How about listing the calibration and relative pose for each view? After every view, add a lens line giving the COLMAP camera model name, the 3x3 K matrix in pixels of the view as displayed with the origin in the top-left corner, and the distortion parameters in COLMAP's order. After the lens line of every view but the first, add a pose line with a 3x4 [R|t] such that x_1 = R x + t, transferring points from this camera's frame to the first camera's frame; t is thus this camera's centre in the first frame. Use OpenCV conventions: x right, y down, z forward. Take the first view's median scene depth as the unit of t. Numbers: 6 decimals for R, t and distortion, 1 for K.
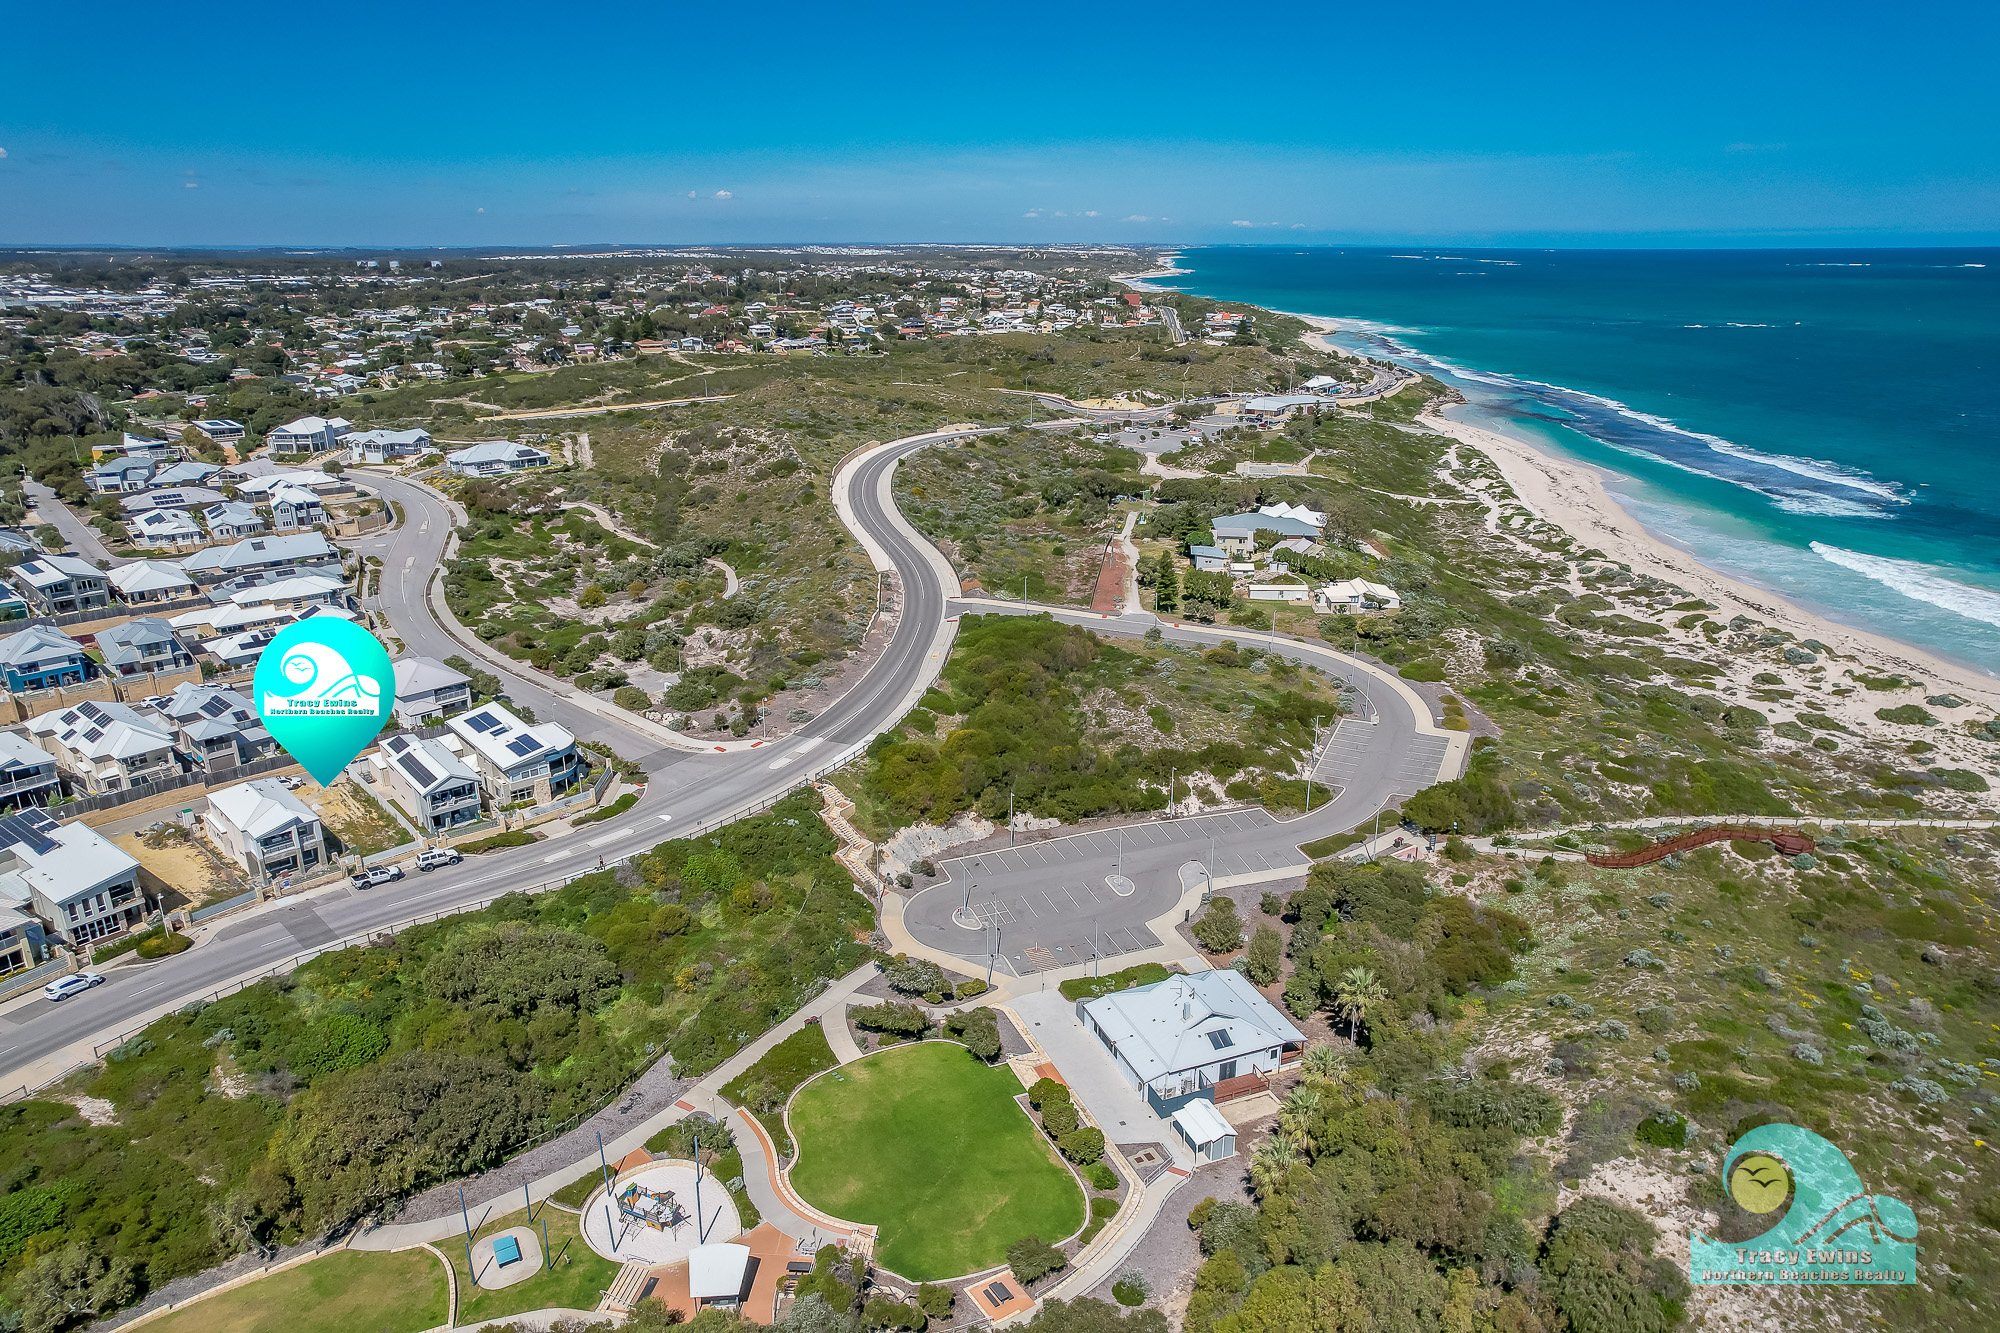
lens RADIAL K [[1276.1, 0, 1000.0], [0, 1276.1, 666.5], [0, 0, 1]] dist [-0.074949, 0.082320]
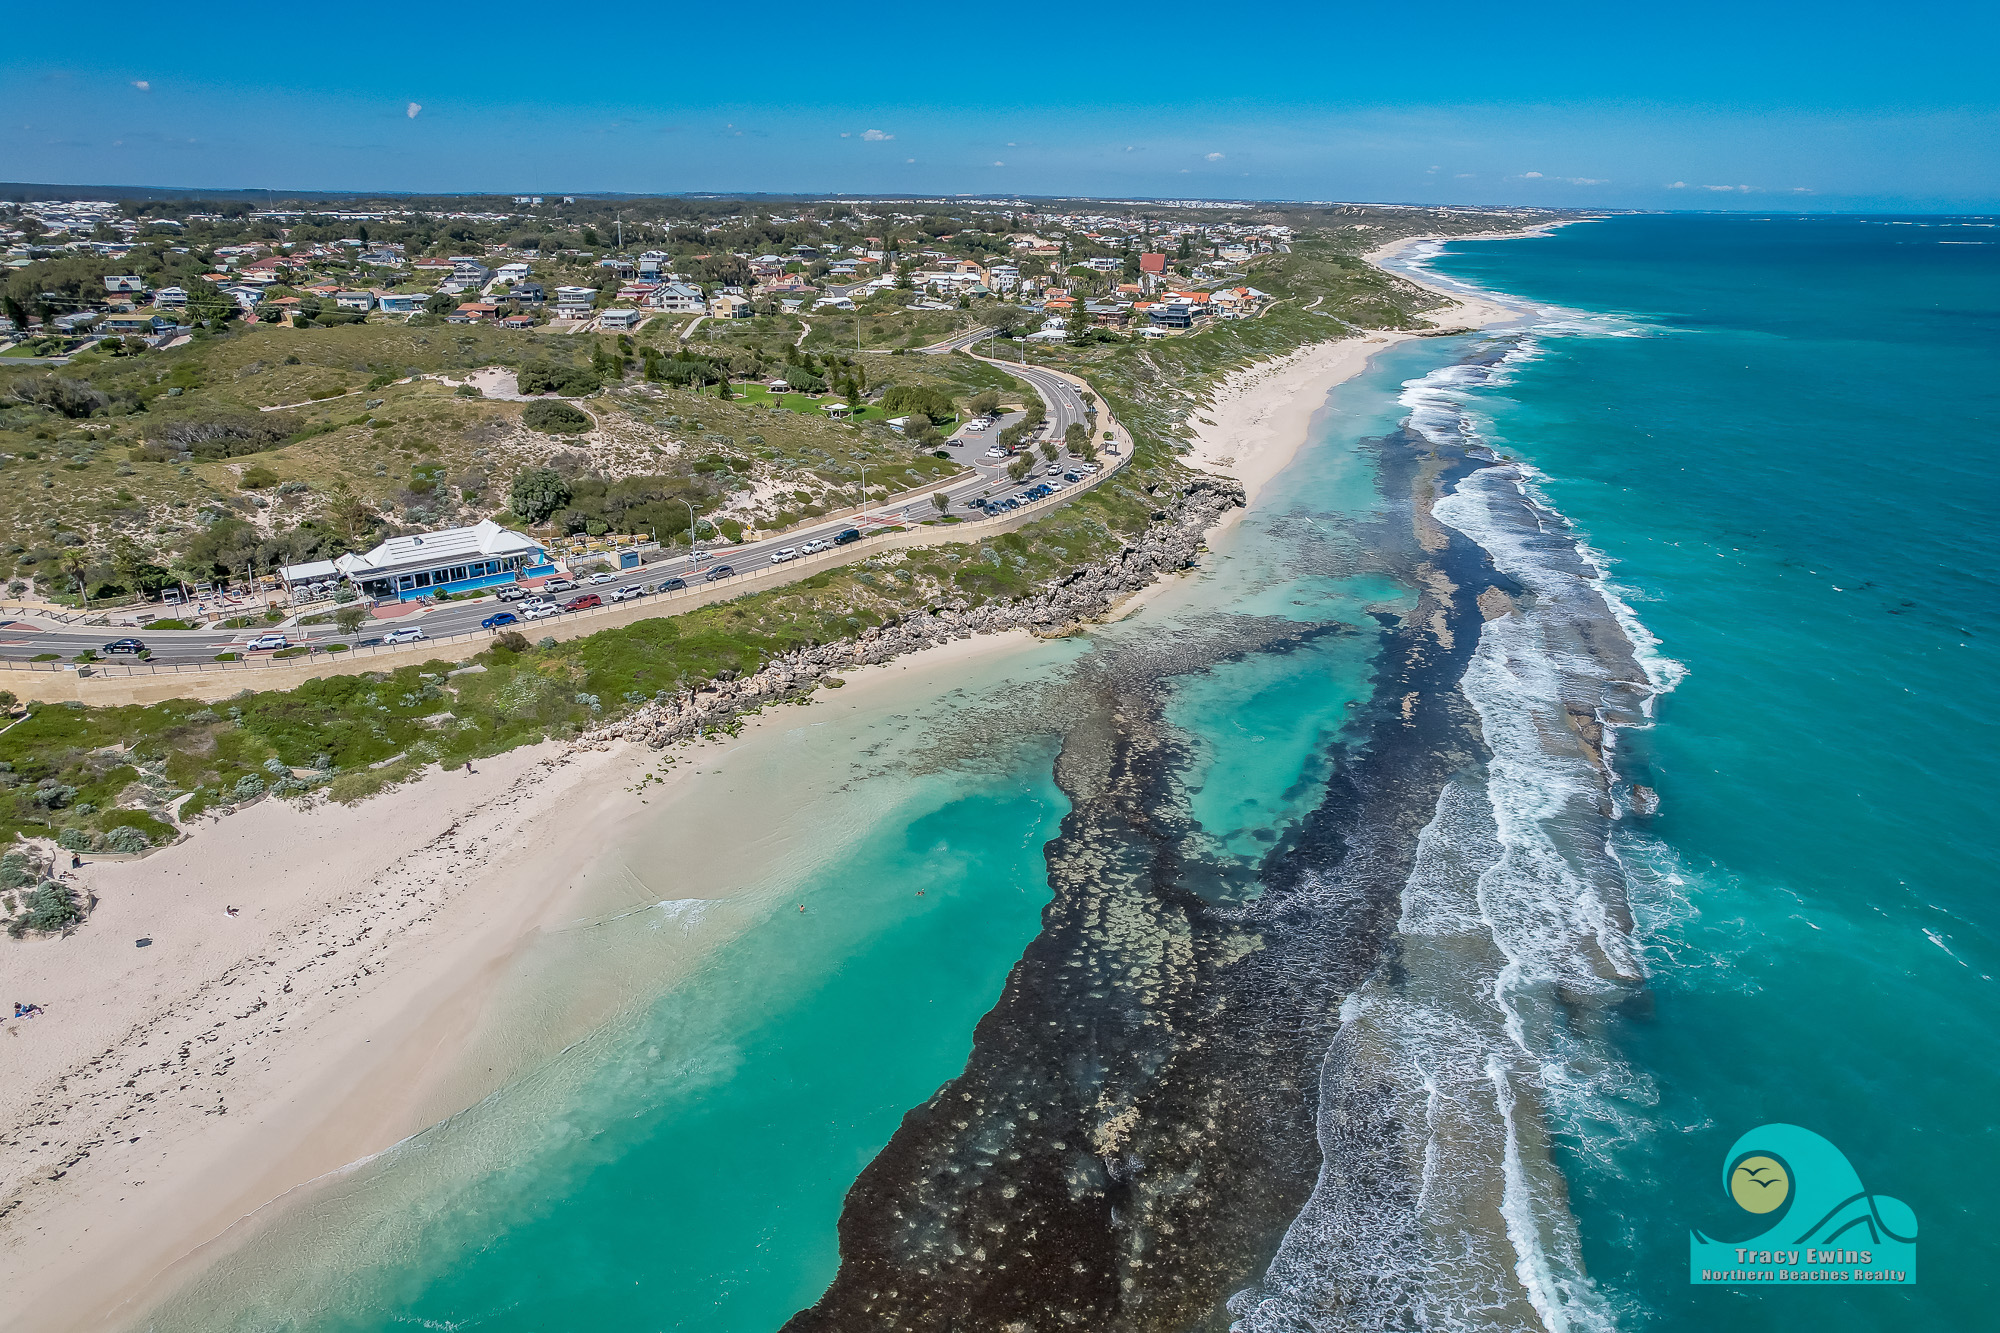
lens RADIAL K [[1276.1, 0, 1000.0], [0, 1276.1, 666.5], [0, 0, 1]] dist [-0.074949, 0.082320]
pose [[0.949264, 0.121358, -0.290121, 1.377050], [-0.112346, 0.992529, 0.047584, -0.669138], [0.293729, -0.012576, 0.955806, 2.242702]]
